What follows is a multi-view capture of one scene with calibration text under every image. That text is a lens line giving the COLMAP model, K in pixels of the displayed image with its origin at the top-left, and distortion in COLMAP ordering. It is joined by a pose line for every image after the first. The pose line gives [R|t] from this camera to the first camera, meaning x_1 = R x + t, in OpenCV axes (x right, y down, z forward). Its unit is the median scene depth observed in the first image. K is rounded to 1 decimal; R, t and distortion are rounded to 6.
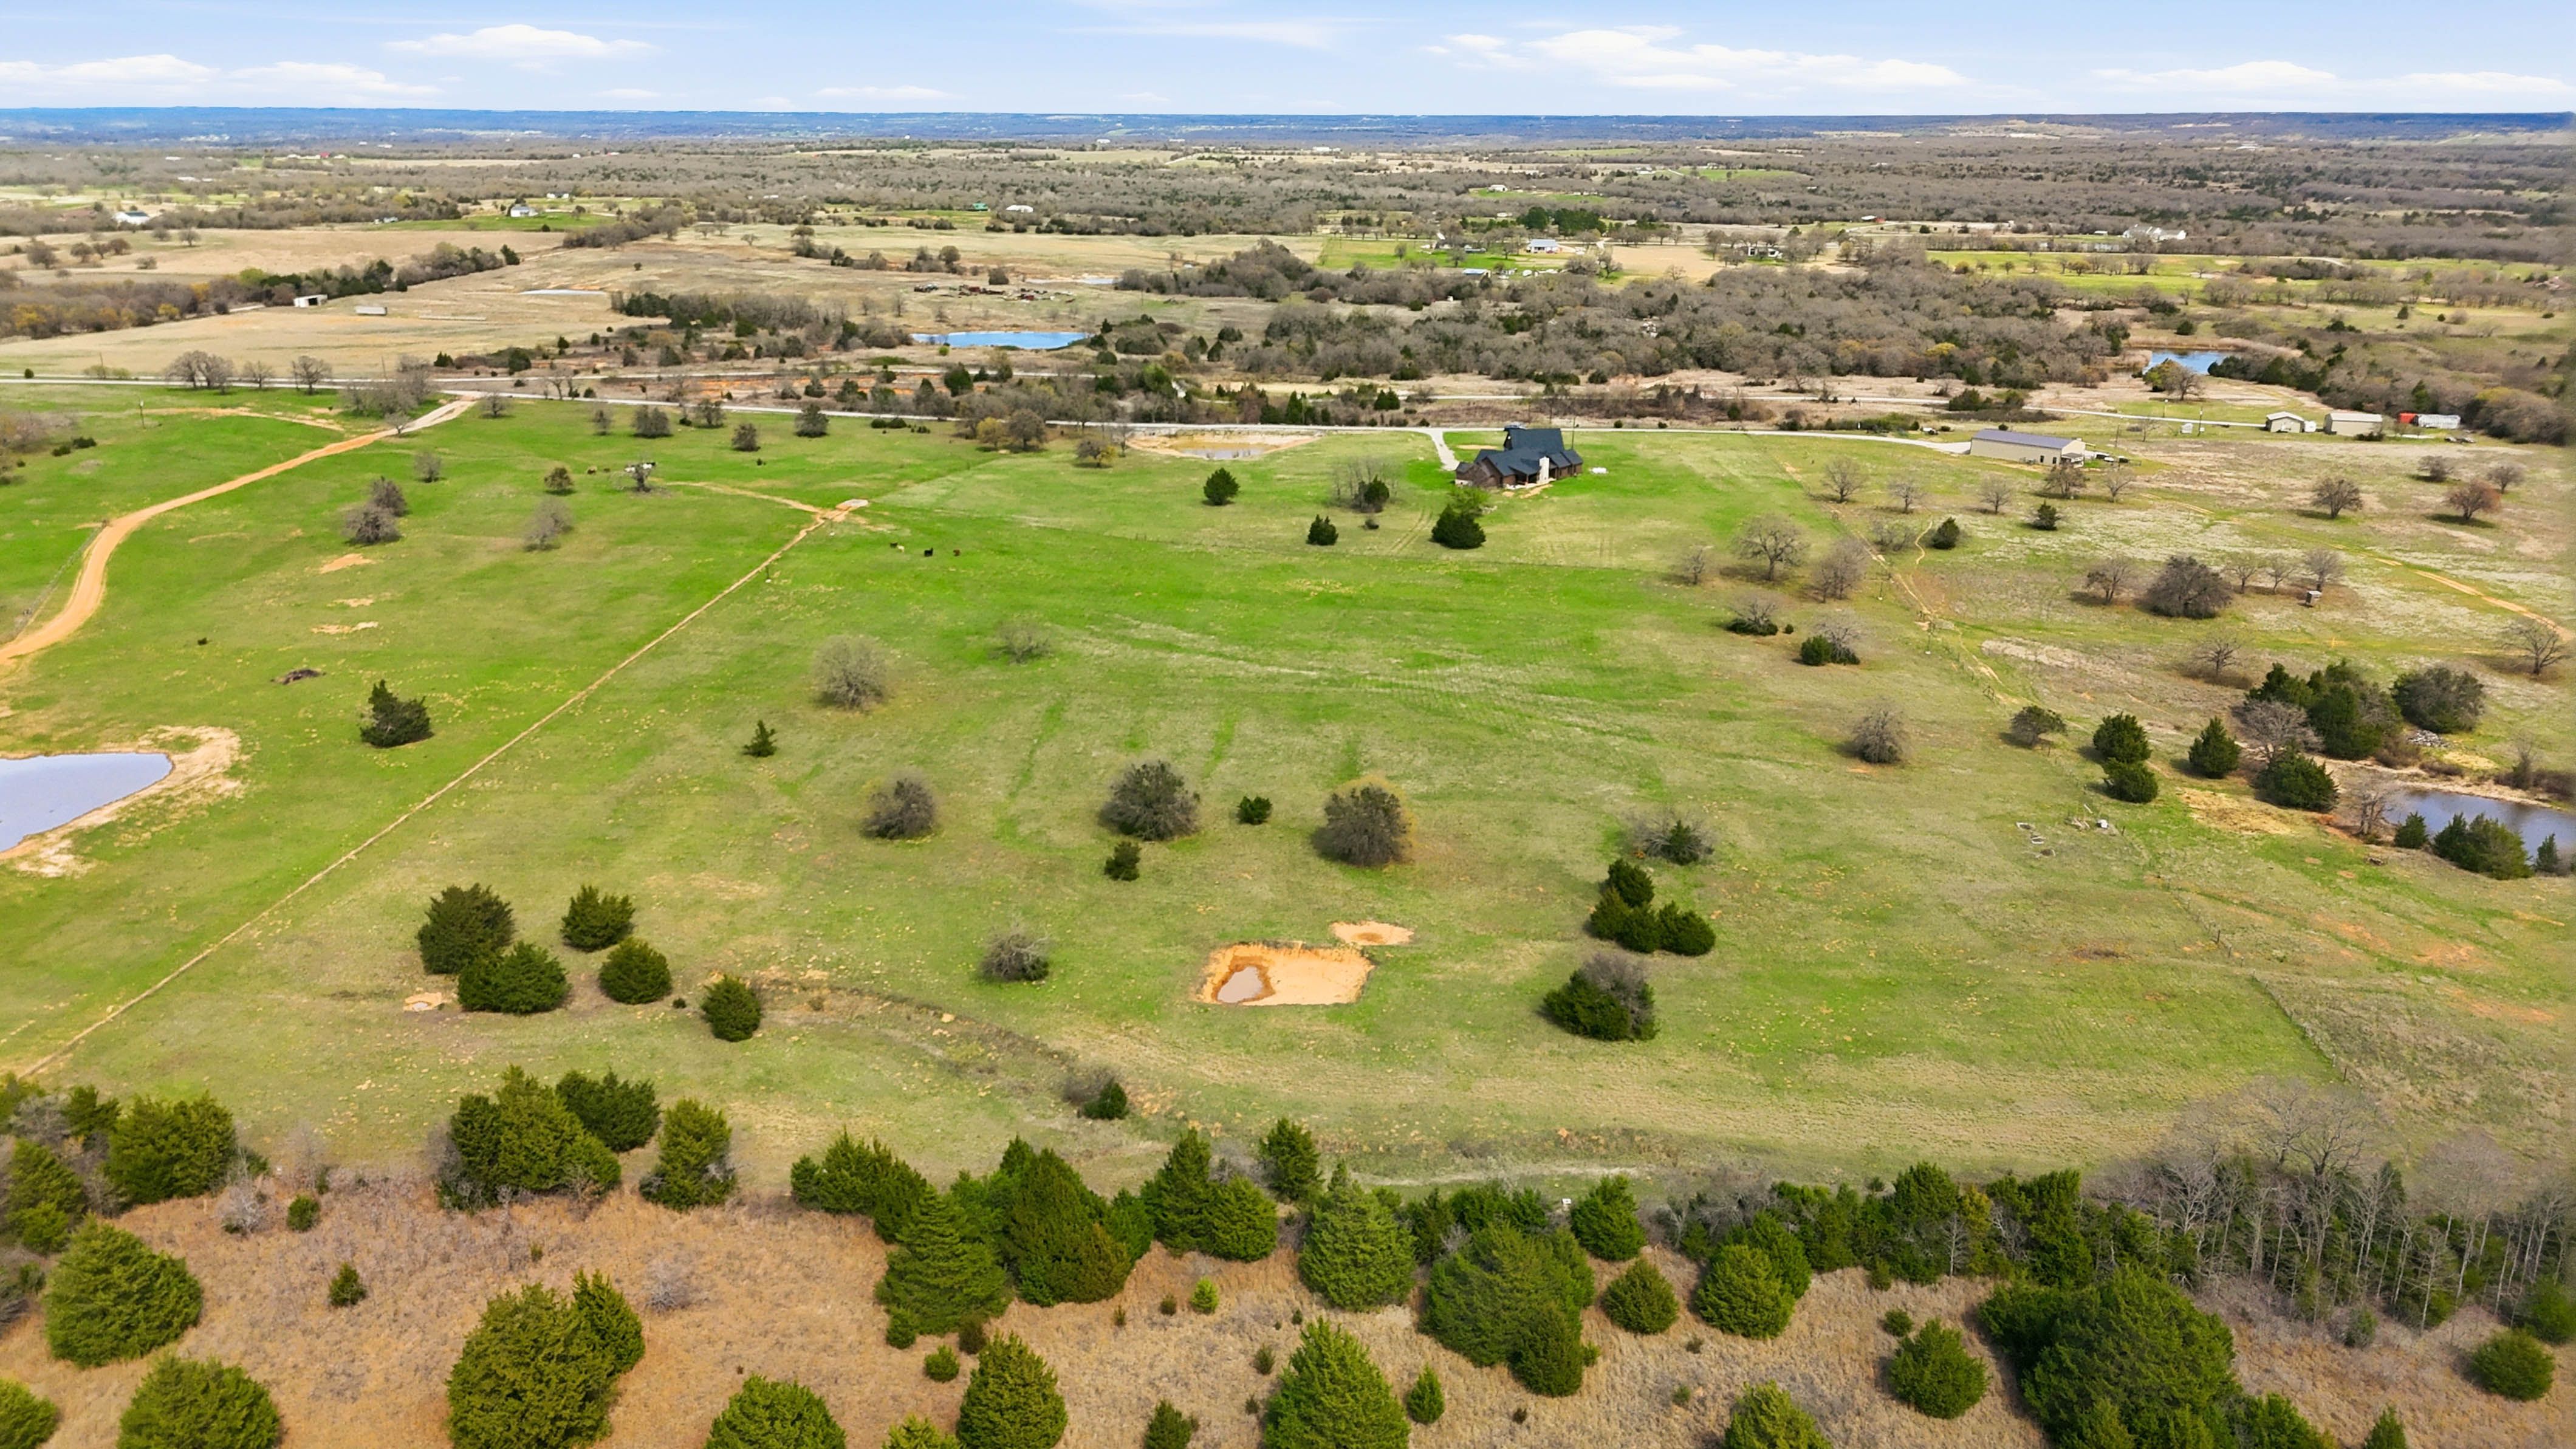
lens RADIAL K [[1877.1, 0, 1295.3], [0, 1877.1, 721.2], [0, 0, 1]] dist [0.064395, -0.048640]
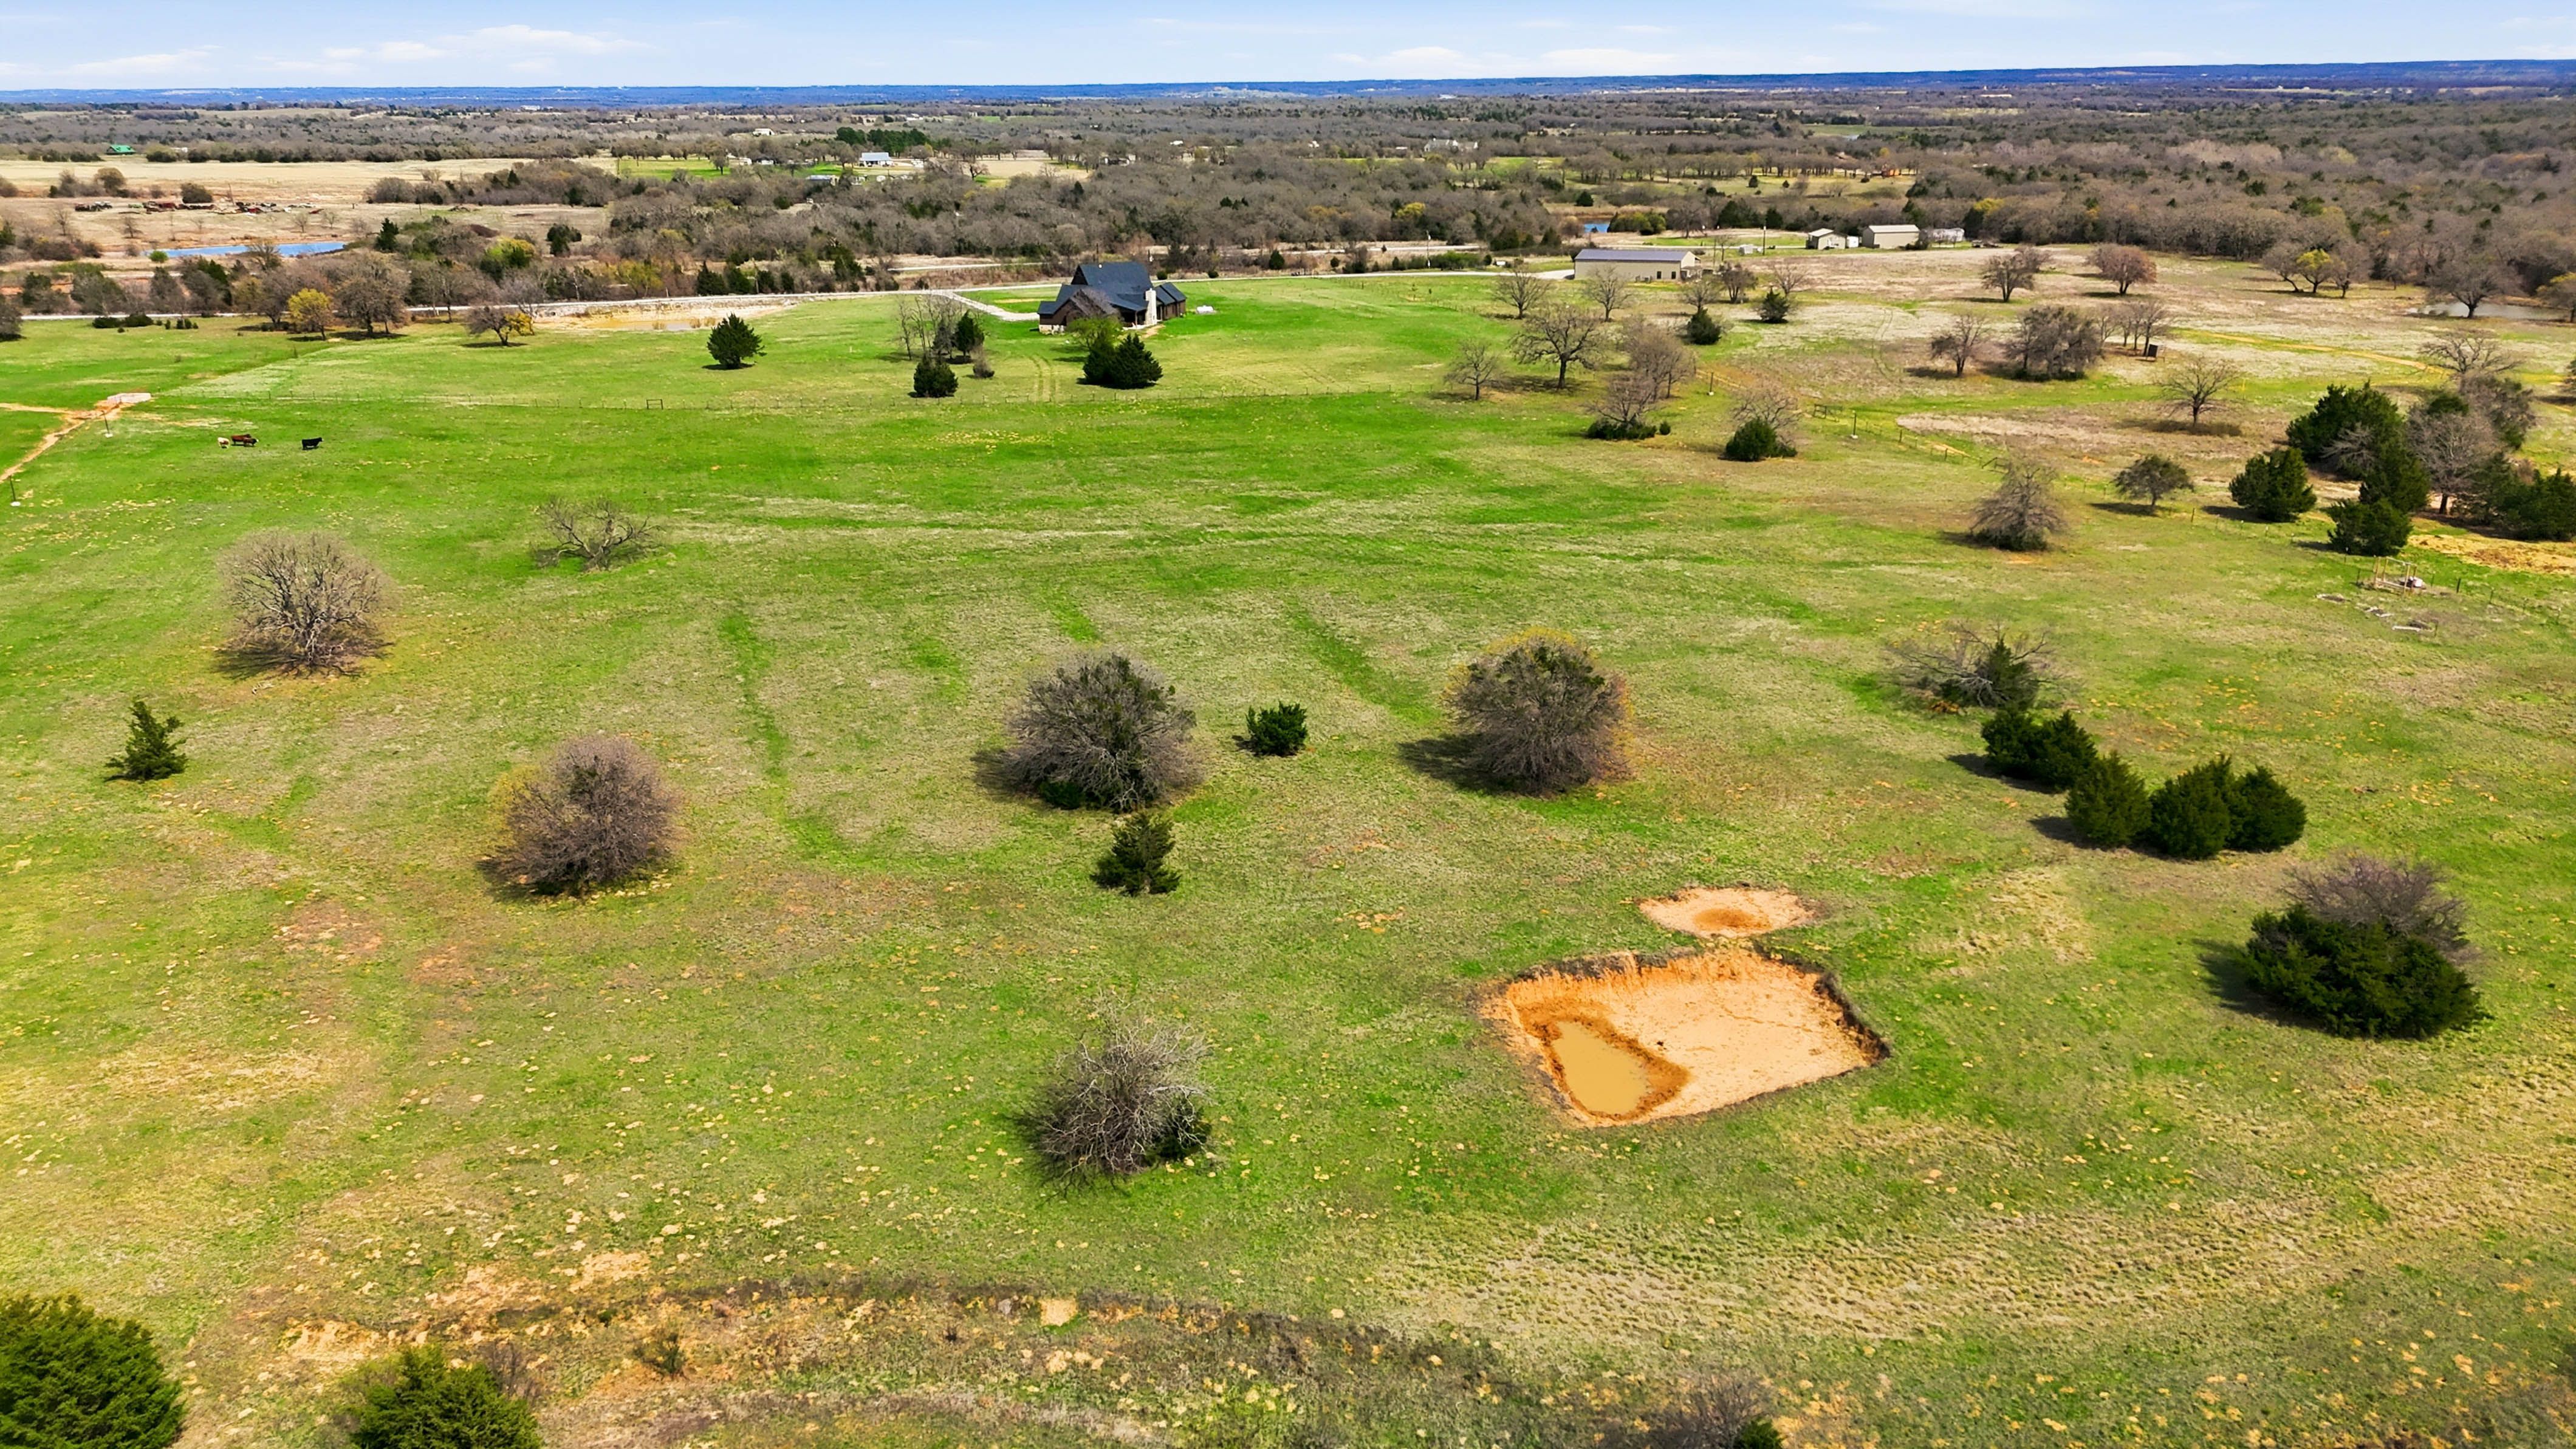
lens RADIAL K [[1877.1, 0, 1281.7], [0, 1877.1, 733.8], [0, 0, 1]] dist [0.064395, -0.048640]
pose [[0.926941, -0.135386, 0.349929, -0.130296], [0.129420, 0.990763, 0.040495, 0.017173], [-0.352179, 0.007751, 0.935900, 0.317676]]
